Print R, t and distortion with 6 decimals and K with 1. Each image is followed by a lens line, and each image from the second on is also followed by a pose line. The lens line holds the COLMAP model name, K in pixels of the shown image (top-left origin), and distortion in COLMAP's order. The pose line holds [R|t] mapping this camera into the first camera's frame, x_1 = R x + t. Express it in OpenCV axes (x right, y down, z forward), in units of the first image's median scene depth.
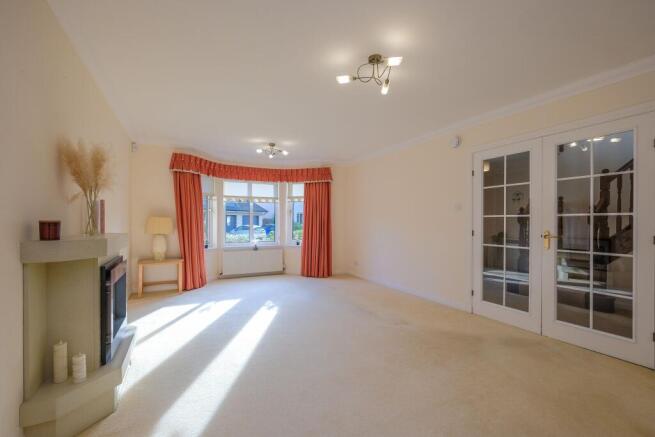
lens RADIAL K [[282.2, 0, 329.0], [0, 282.2, 221.4], [0, 0, 1]] dist [-0.000381, -0.000034]
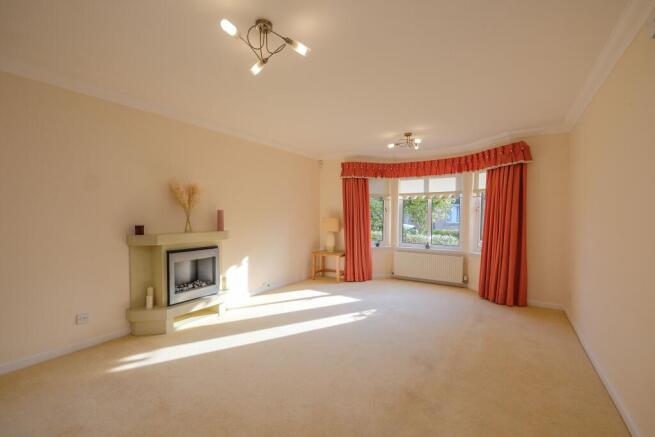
lens RADIAL K [[282.2, 0, 329.0], [0, 282.2, 221.4], [0, 0, 1]] dist [-0.000381, -0.000034]
pose [[0.499236, 0.018691, -0.866264, 0.386311], [-0.001251, 0.999782, 0.020851, -0.019579], [0.866465, -0.009325, 0.499151, 0.313196]]
